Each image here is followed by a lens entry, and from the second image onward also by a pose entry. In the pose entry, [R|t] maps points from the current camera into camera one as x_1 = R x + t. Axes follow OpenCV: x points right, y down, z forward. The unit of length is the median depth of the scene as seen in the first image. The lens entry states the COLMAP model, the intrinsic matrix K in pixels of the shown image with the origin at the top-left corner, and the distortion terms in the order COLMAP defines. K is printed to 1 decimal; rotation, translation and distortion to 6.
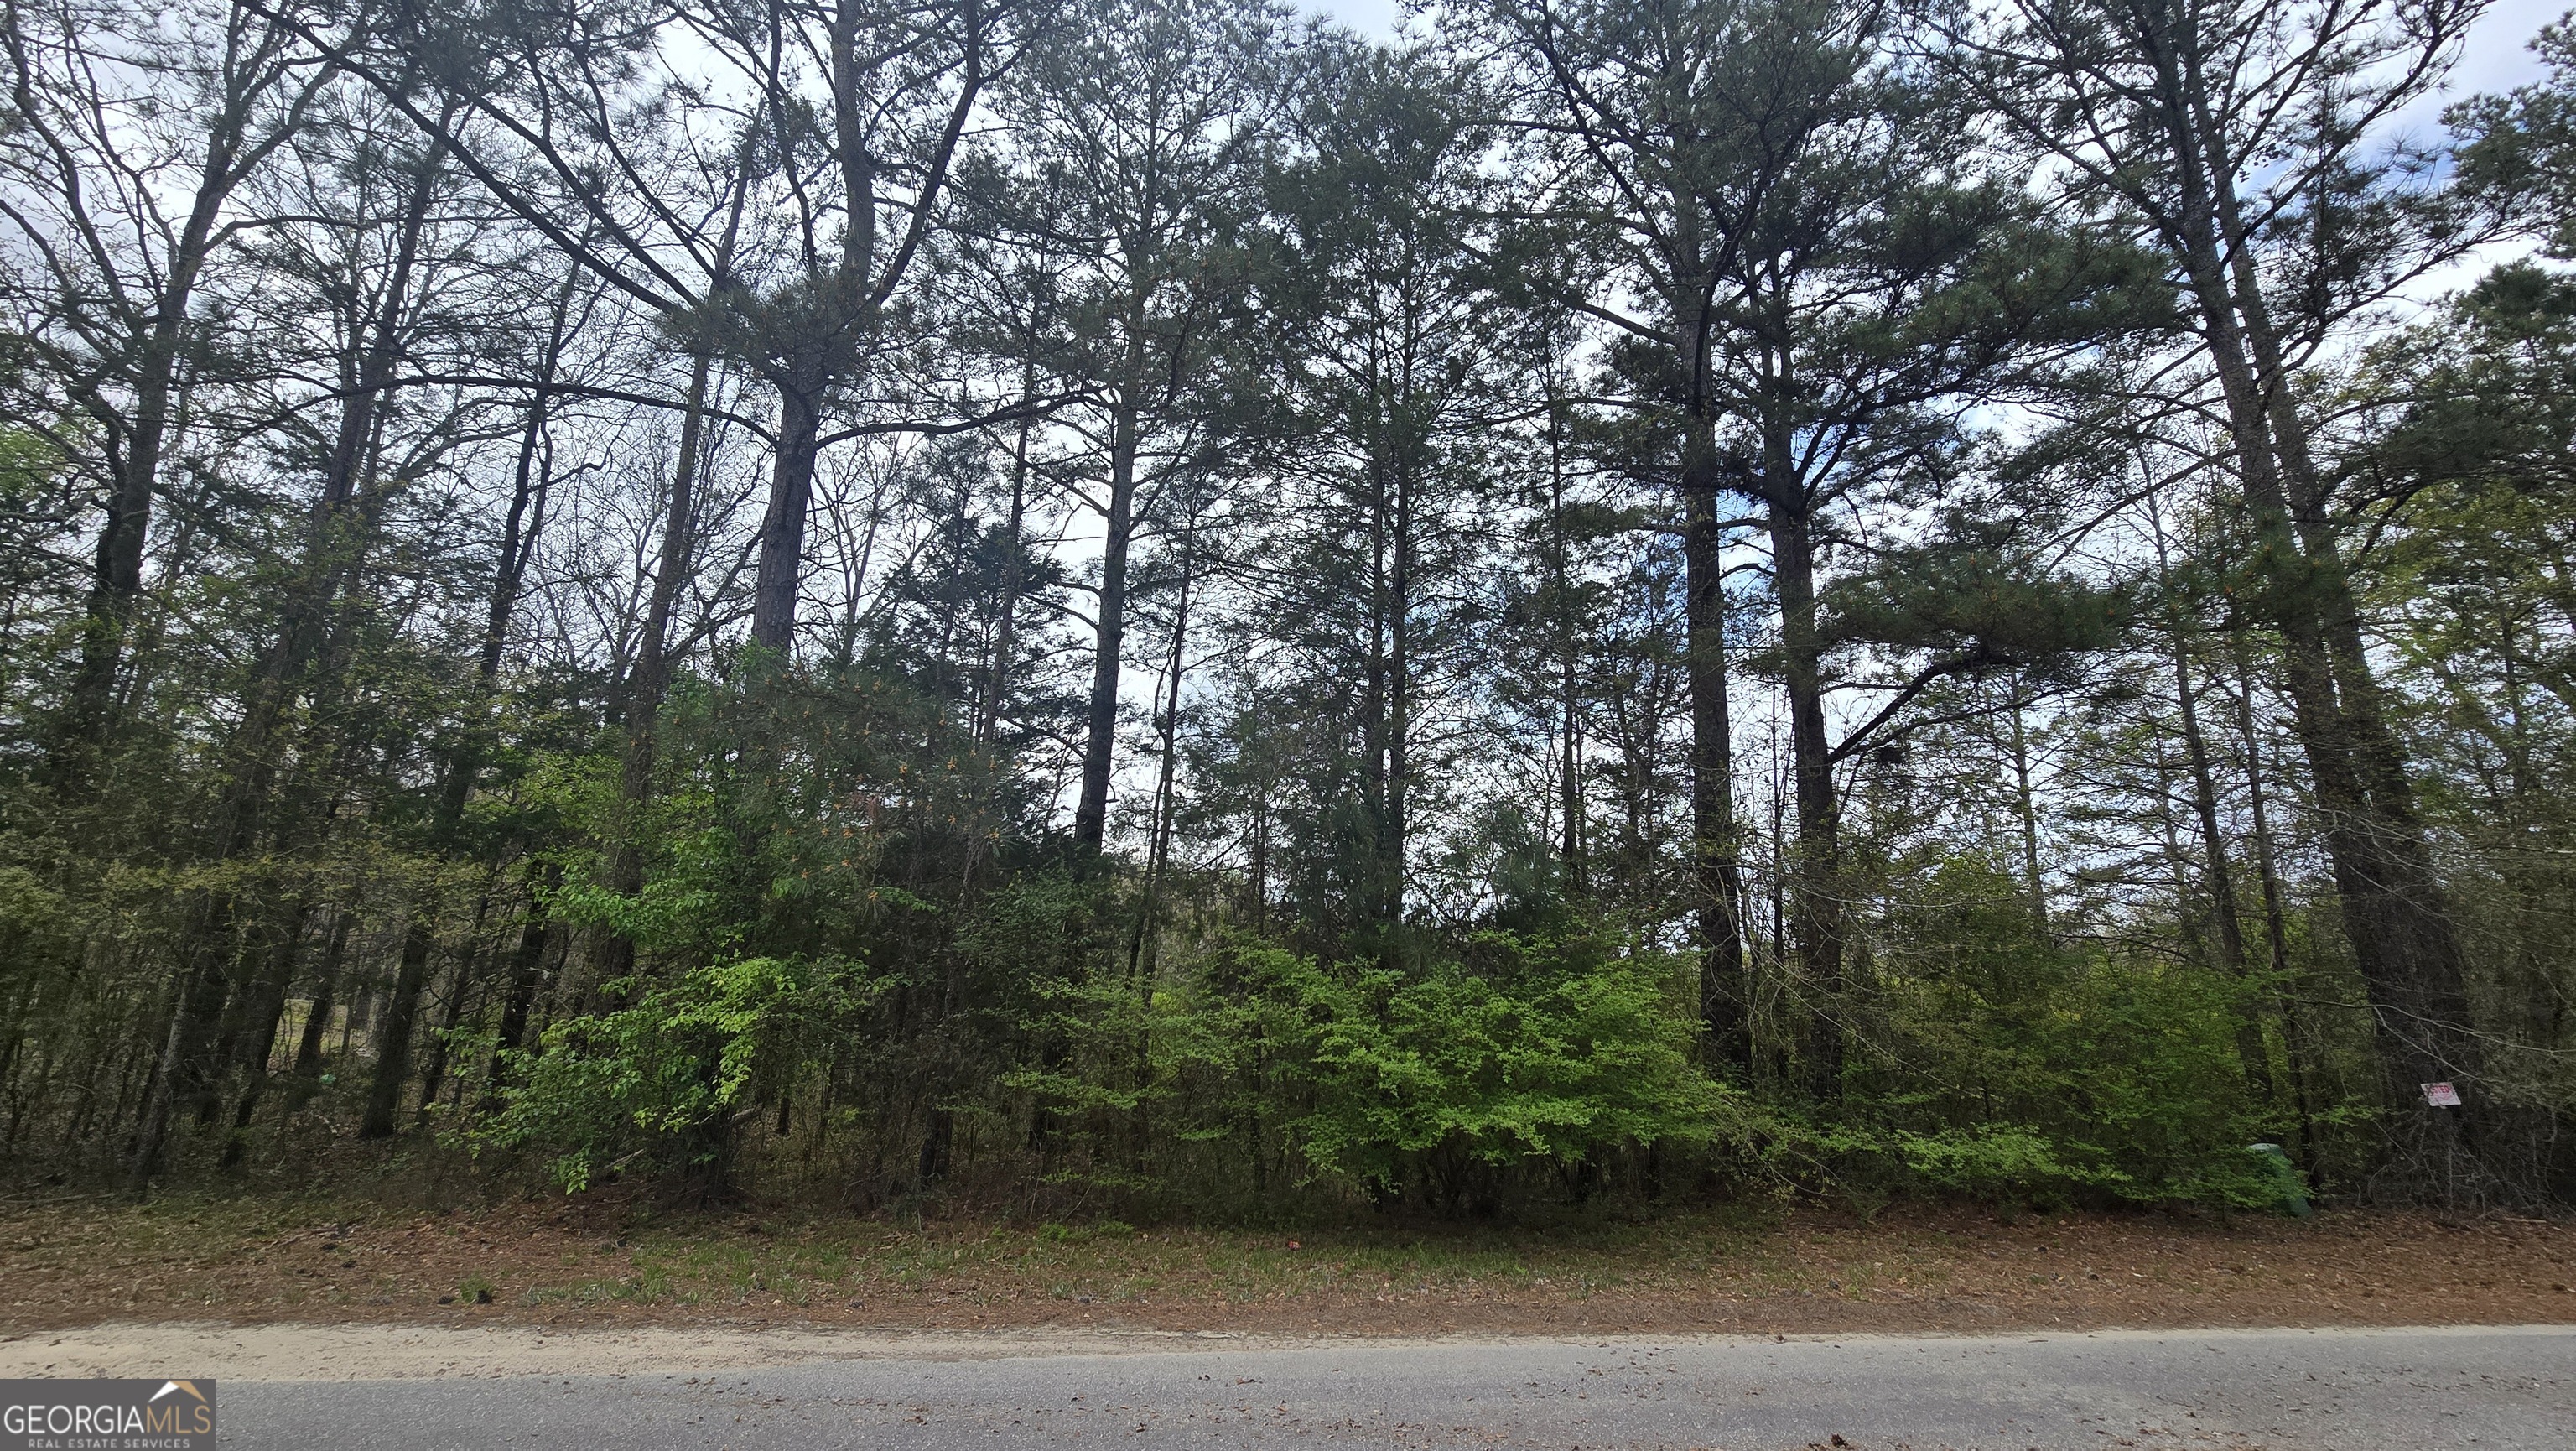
lens RADIAL K [[1128.2, 0, 1288.0], [0, 1128.2, 725.5], [0, 0, 1]] dist [-0.000732, 0.000028]
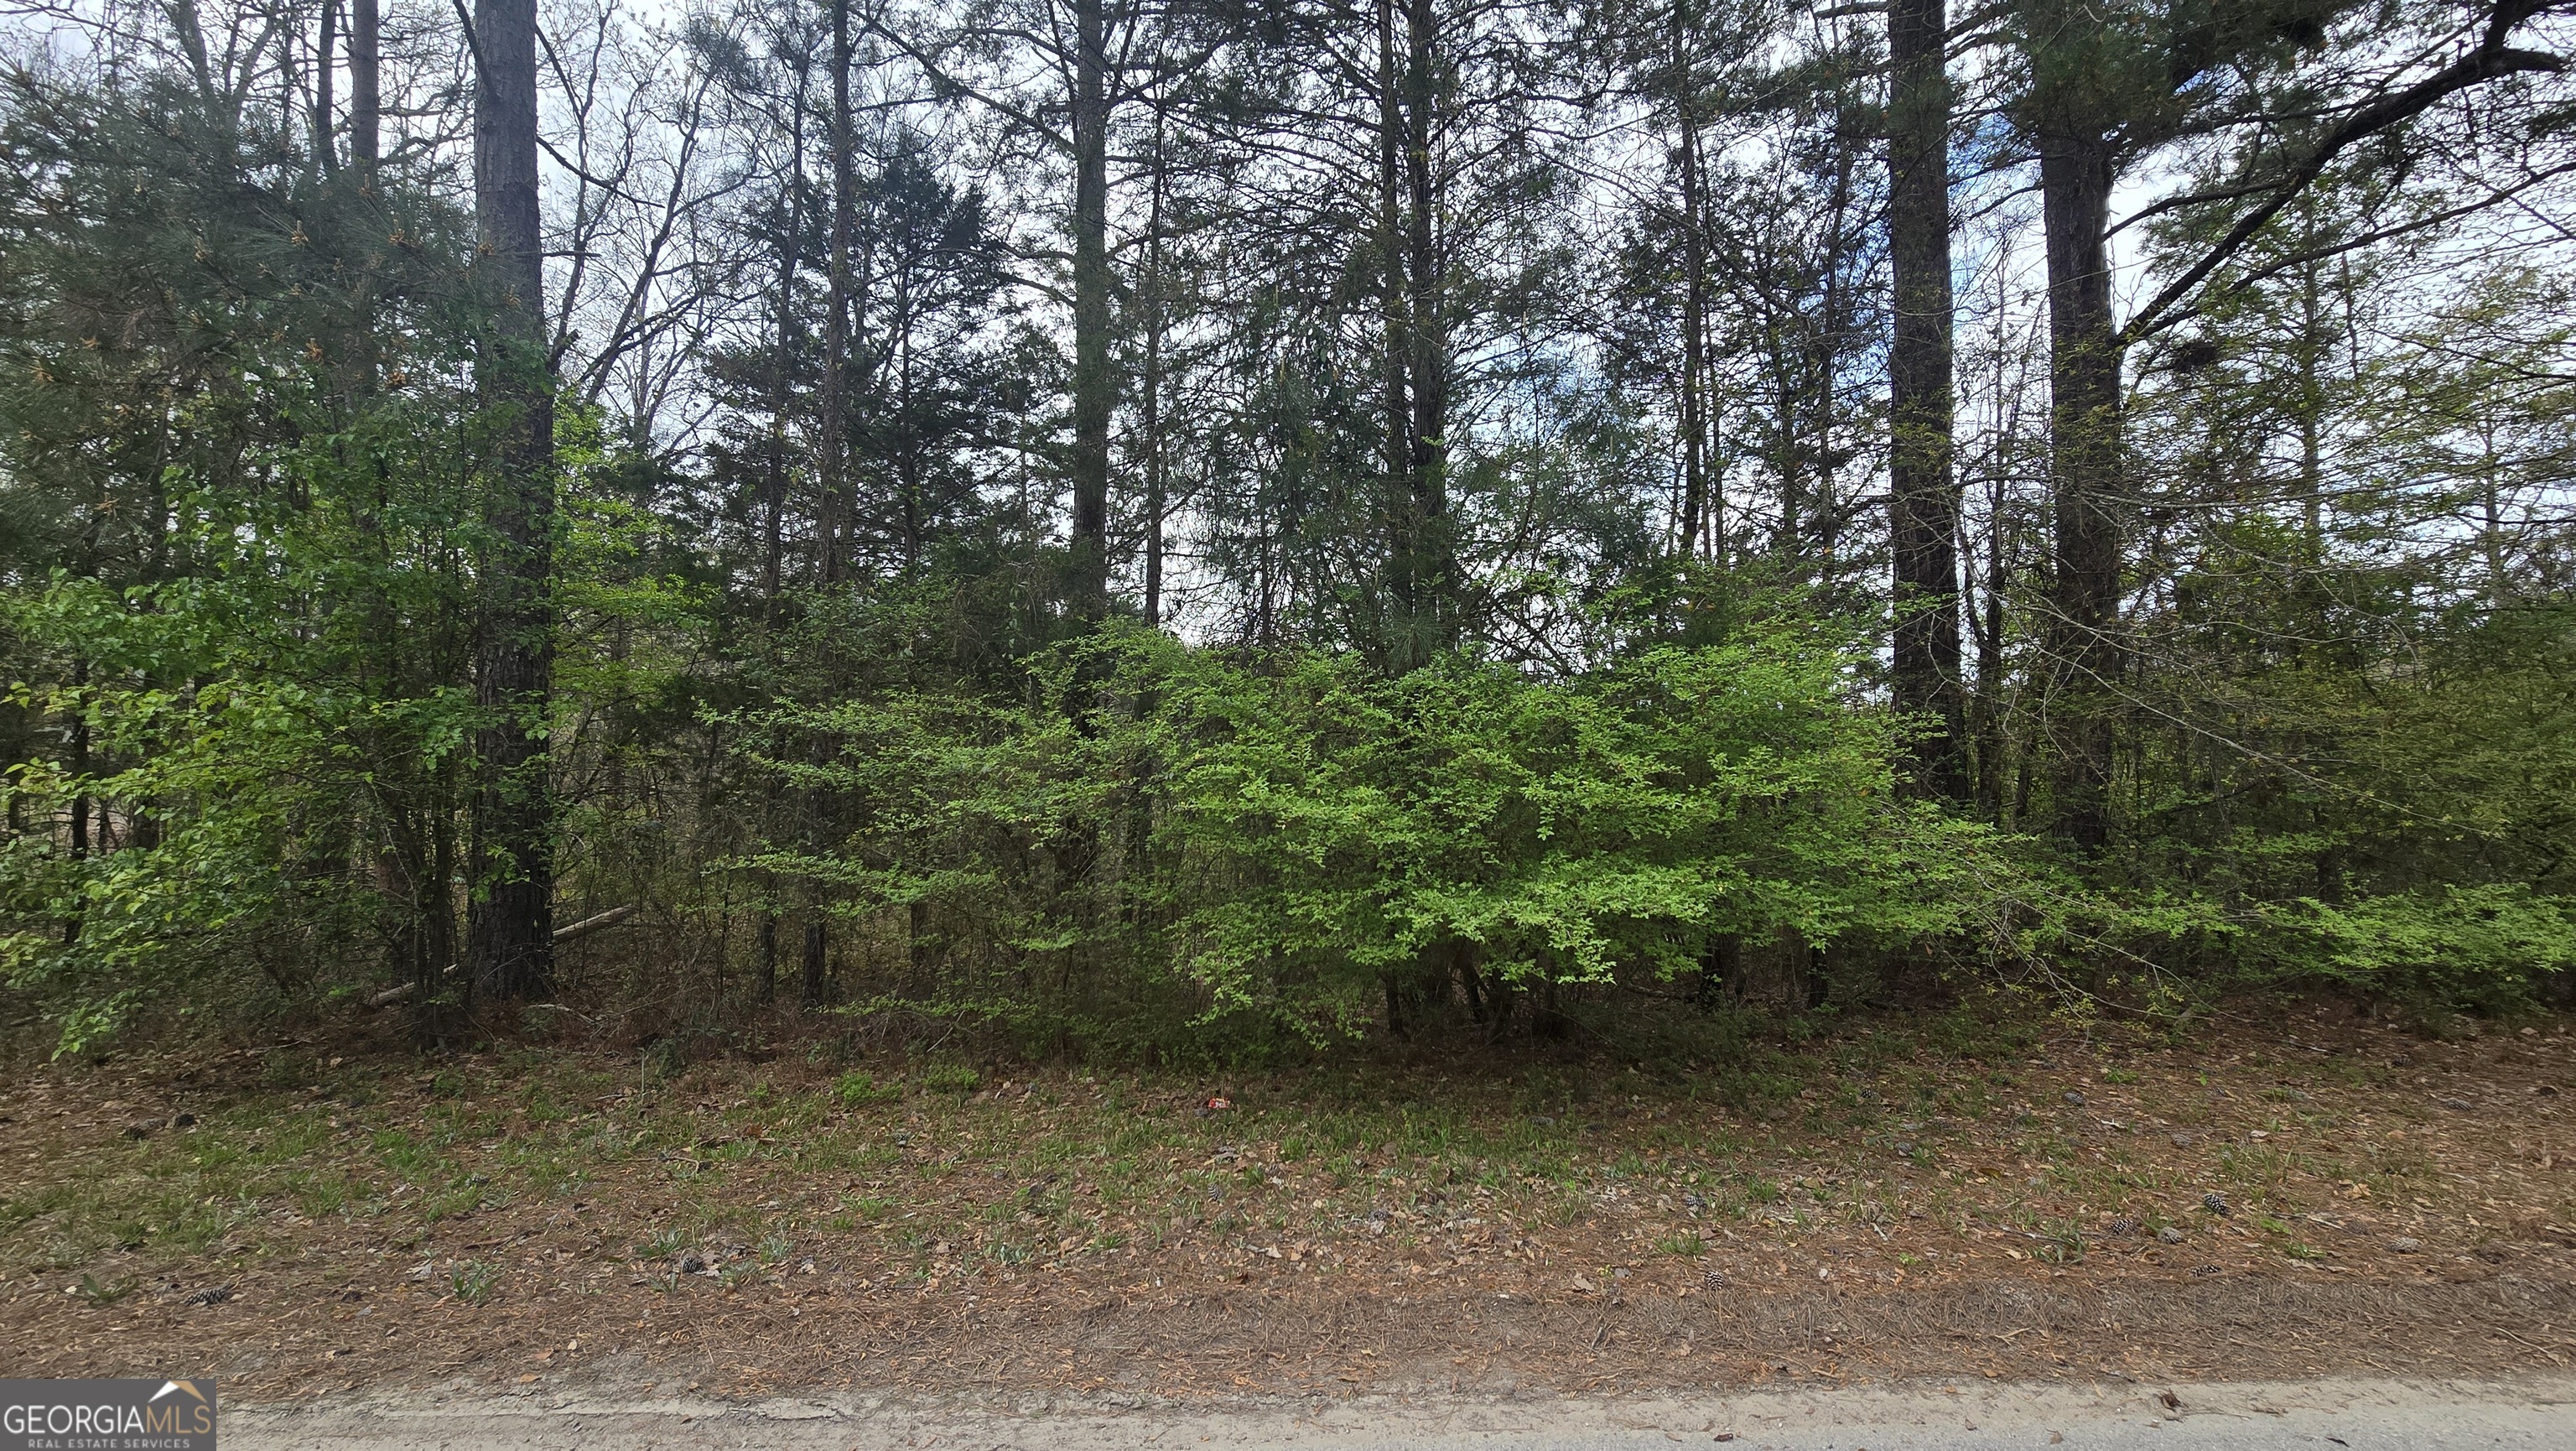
lens RADIAL K [[1038.3, 0, 1288.0], [0, 1038.3, 725.5], [0, 0, 1]] dist [0.000675, 0.000030]
pose [[0.986762, -0.049764, -0.154351, 0.152900], [0.077756, 0.980404, 0.181005, 0.165874], [0.142319, -0.190610, 0.971295, 0.518752]]
